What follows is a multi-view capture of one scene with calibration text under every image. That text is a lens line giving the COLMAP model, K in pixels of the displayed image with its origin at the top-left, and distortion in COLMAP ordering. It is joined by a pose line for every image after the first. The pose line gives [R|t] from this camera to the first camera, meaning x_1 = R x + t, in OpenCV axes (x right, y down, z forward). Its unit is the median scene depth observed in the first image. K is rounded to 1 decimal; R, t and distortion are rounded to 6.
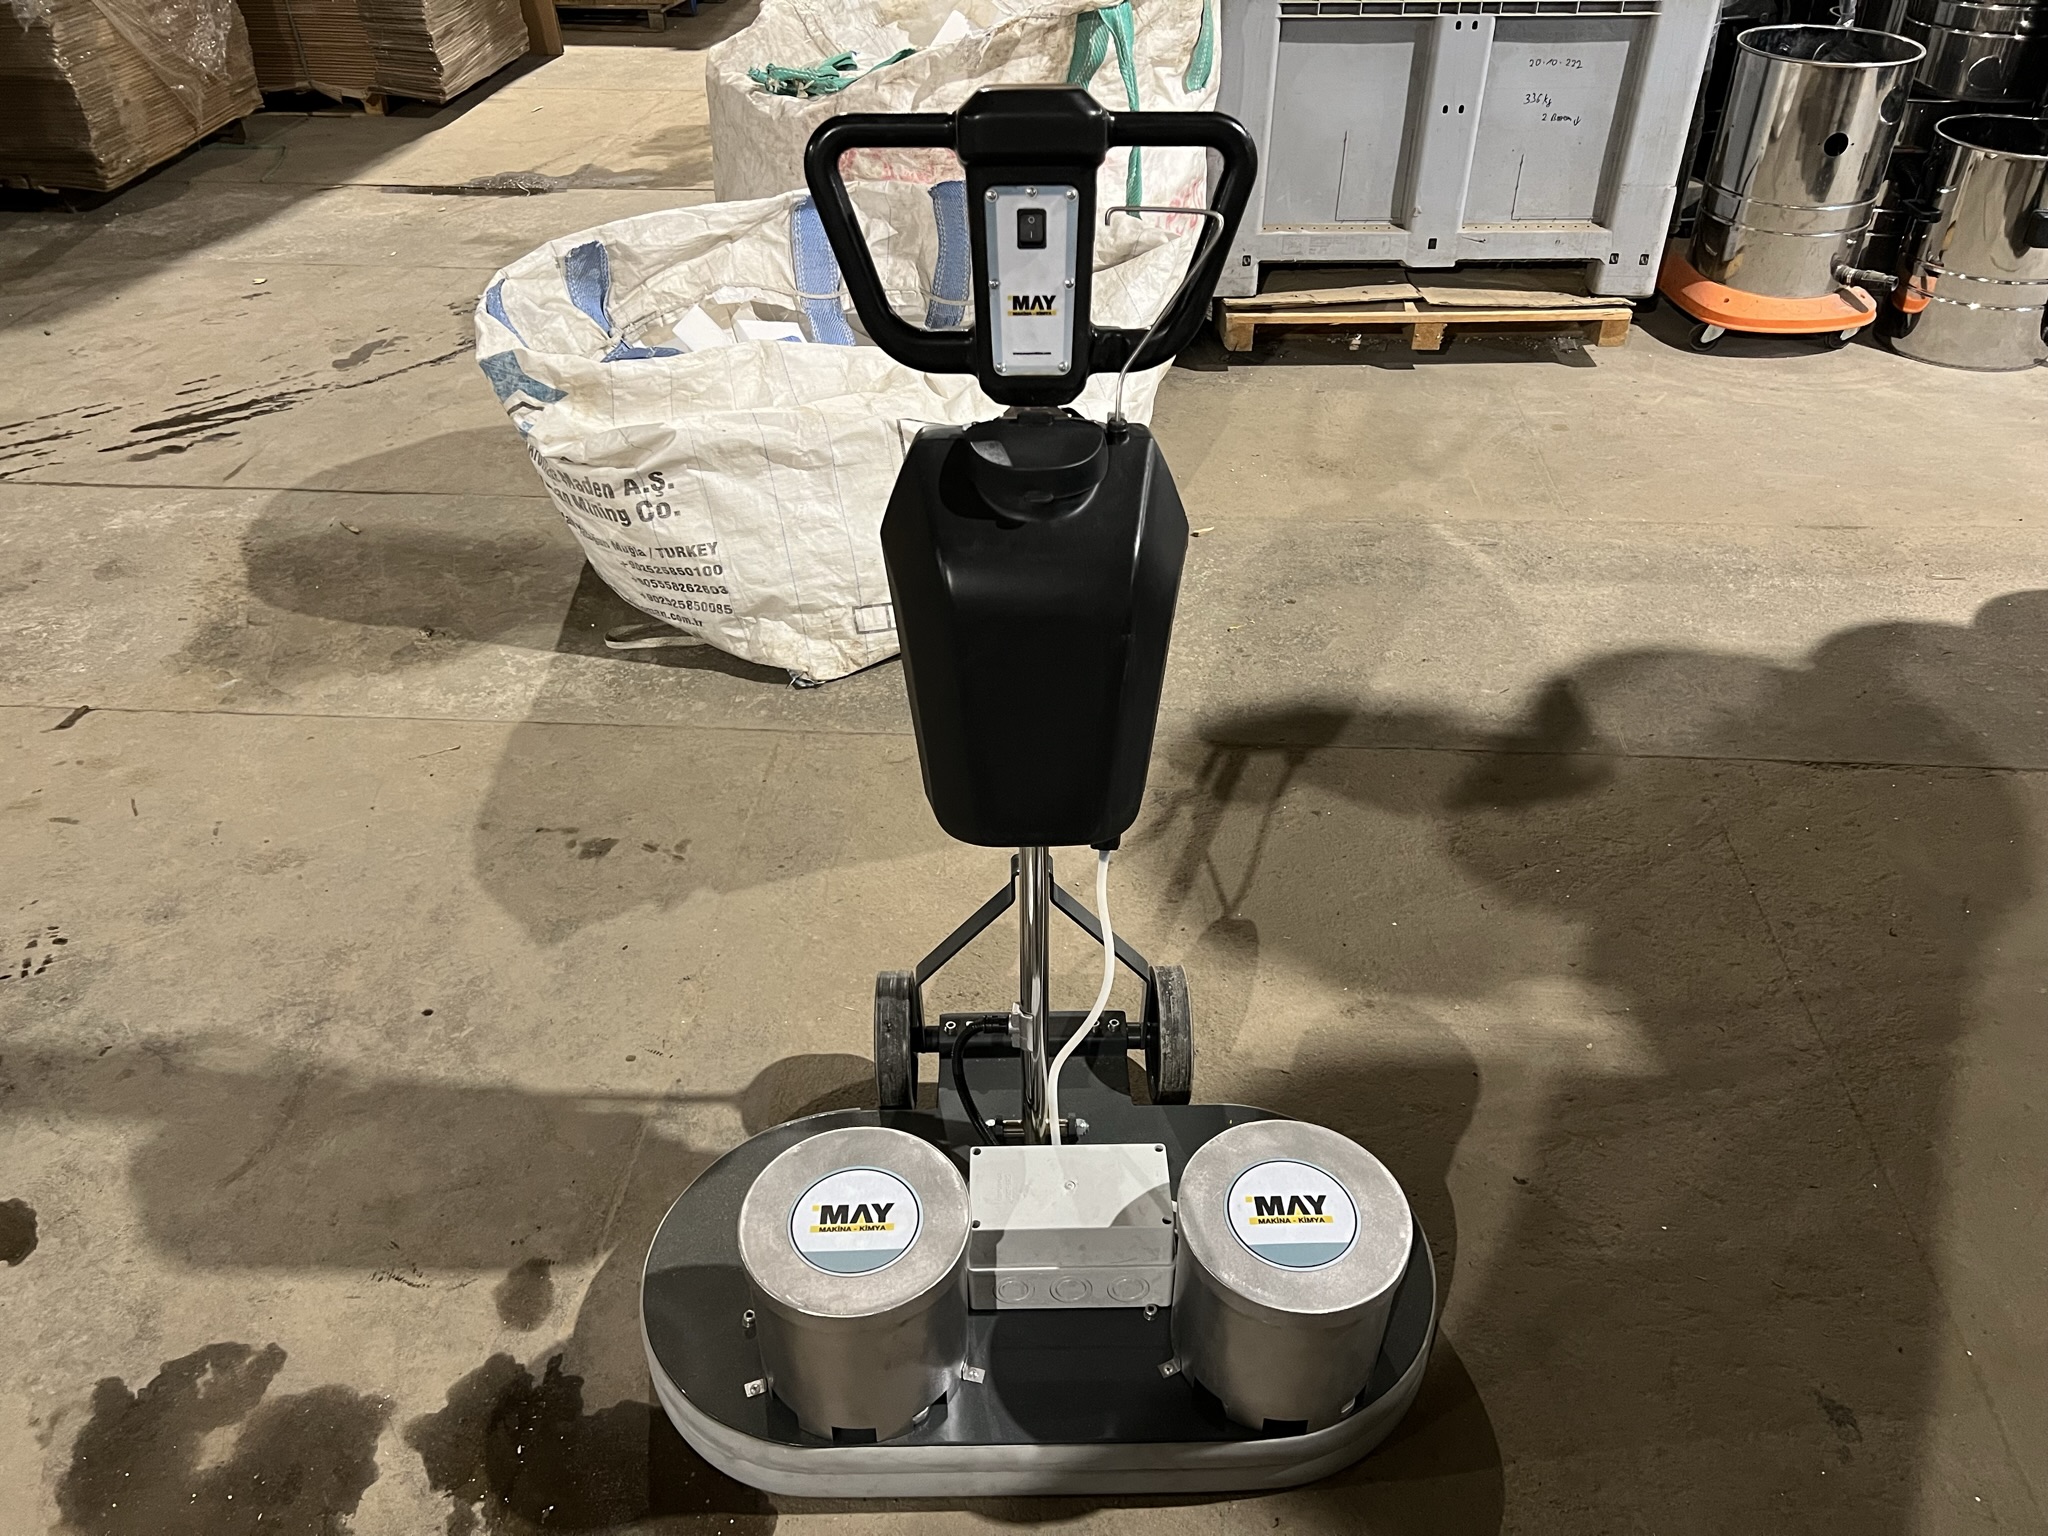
lens RADIAL K [[1548.8, 0, 1027.7], [0, 1548.8, 759.9], [0, 0, 1]] dist [0.044333, -0.055765]
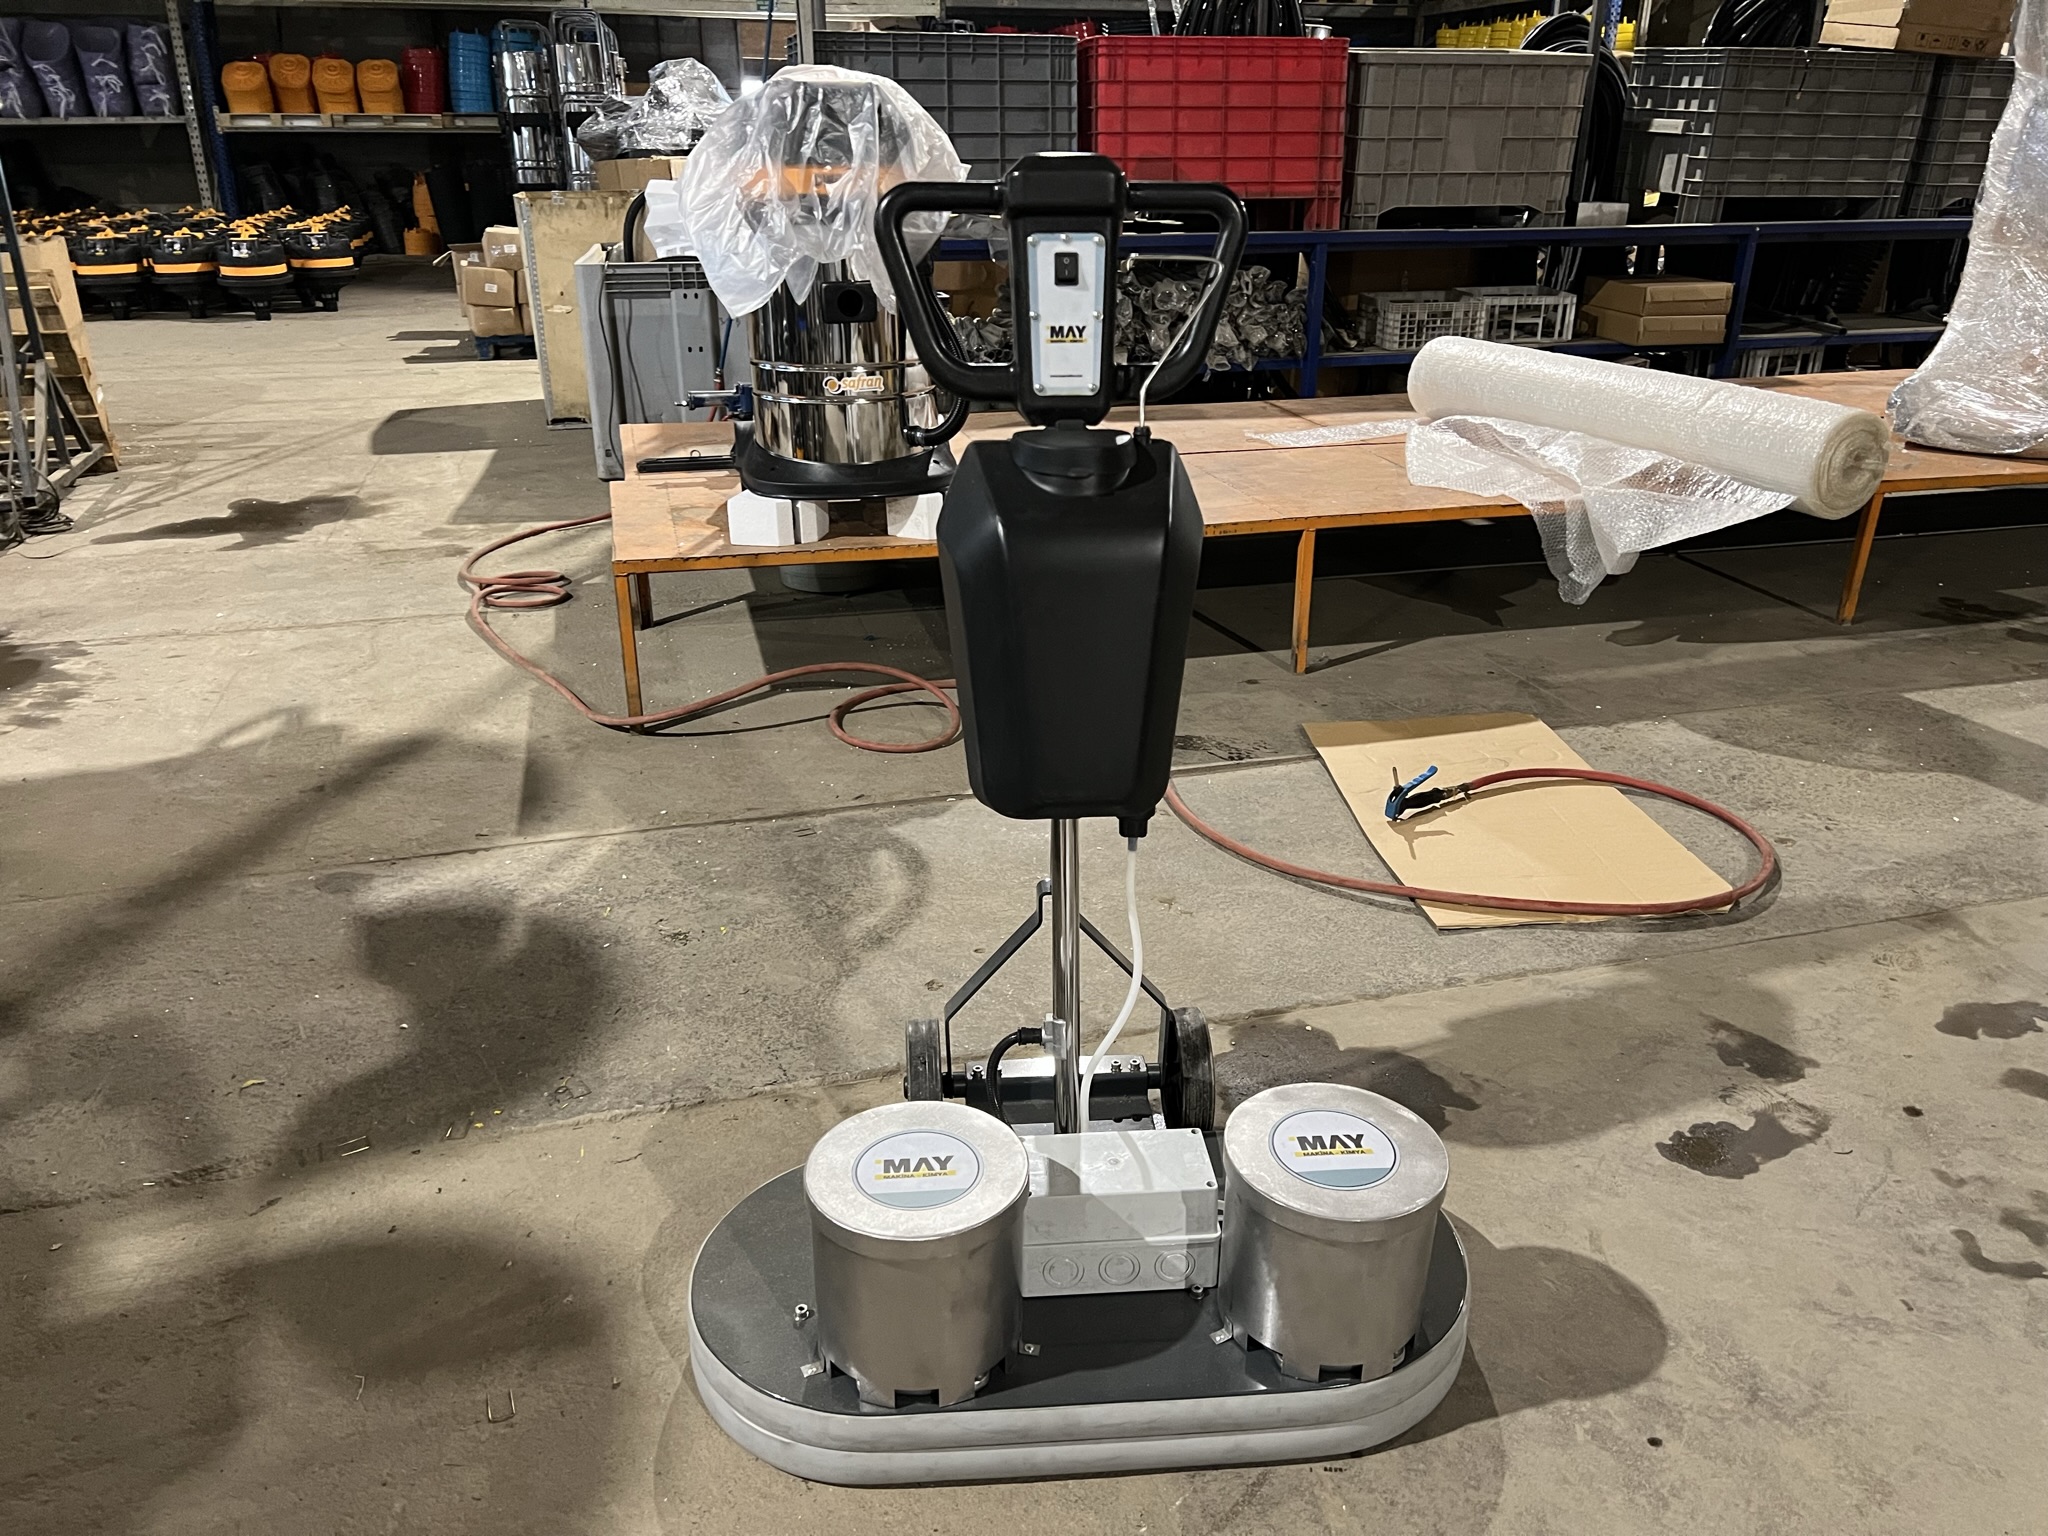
lens RADIAL K [[1548.8, 0, 1035.3], [0, 1548.8, 767.8], [0, 0, 1]] dist [0.044333, -0.055765]
pose [[0.998240, -0.018001, 0.056502, -0.061862], [0.029829, 0.975922, -0.216071, 0.187215], [-0.051252, 0.217377, 0.974741, -0.050491]]
